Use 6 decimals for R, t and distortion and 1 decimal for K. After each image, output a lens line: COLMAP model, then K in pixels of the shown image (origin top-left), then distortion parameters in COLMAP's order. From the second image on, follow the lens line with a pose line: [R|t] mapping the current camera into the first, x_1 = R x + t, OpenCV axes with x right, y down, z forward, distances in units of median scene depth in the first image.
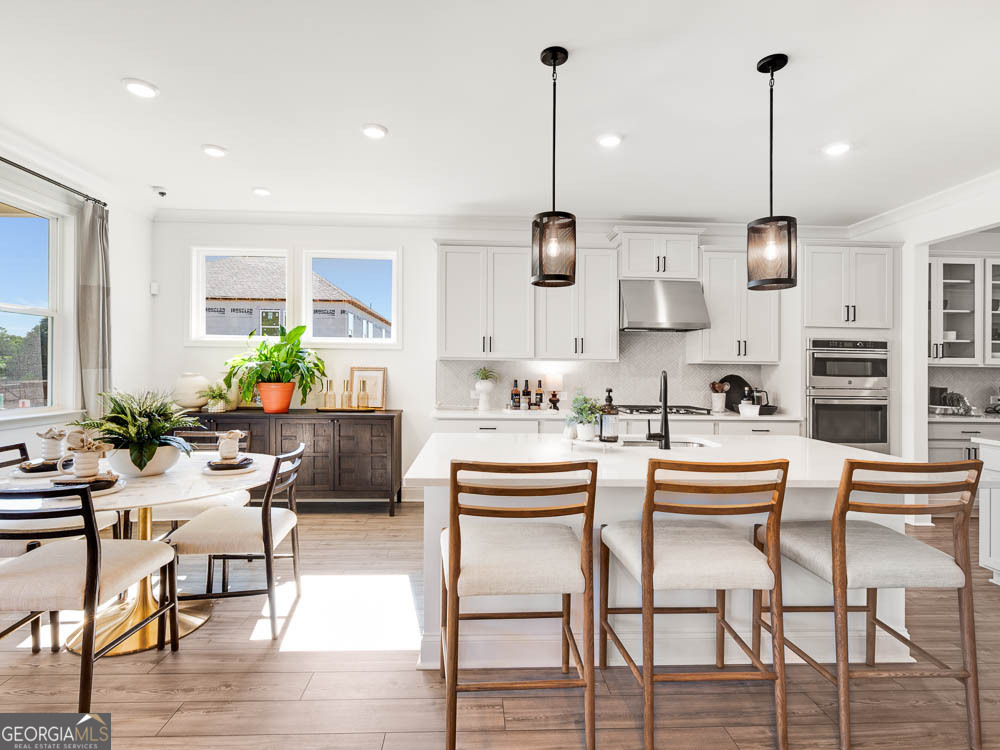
lens RADIAL K [[508.7, 0, 496.8], [0, 508.7, 360.5], [0, 0, 1]] dist [0.001793, 0.001109]
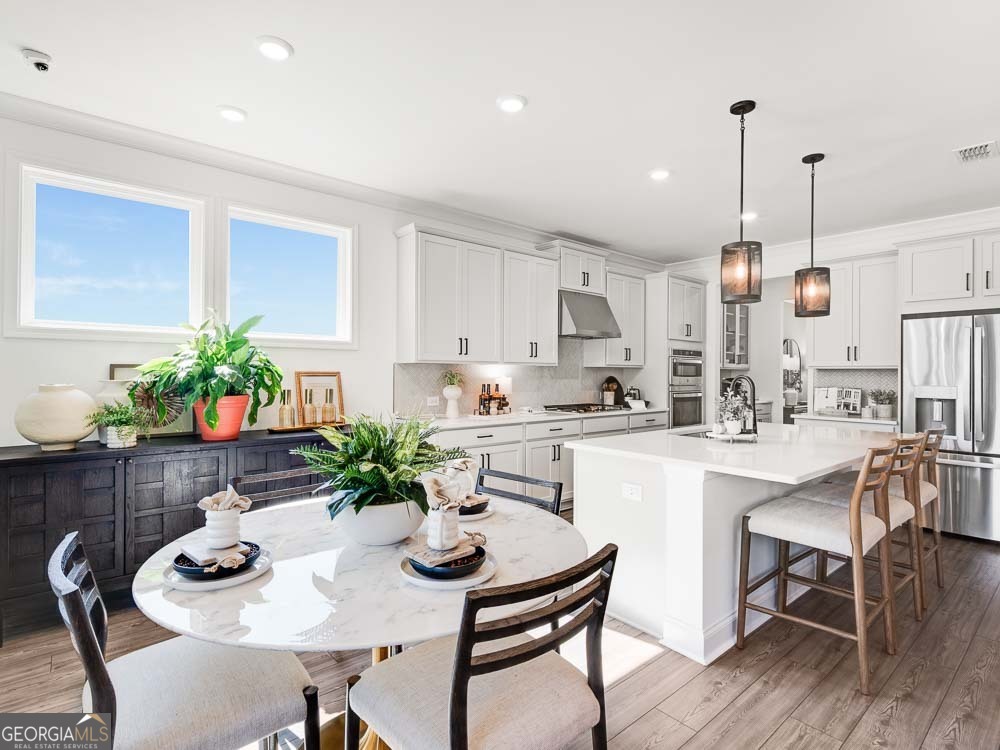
lens RADIAL K [[508.7, 0, 496.8], [0, 508.7, 360.5], [0, 0, 1]] dist [0.001793, 0.001109]
pose [[0.796994, 0.006048, 0.603958, -0.529652], [-0.010755, 0.999933, 0.004179, -0.011114], [-0.603892, -0.009826, 0.797006, 0.222091]]
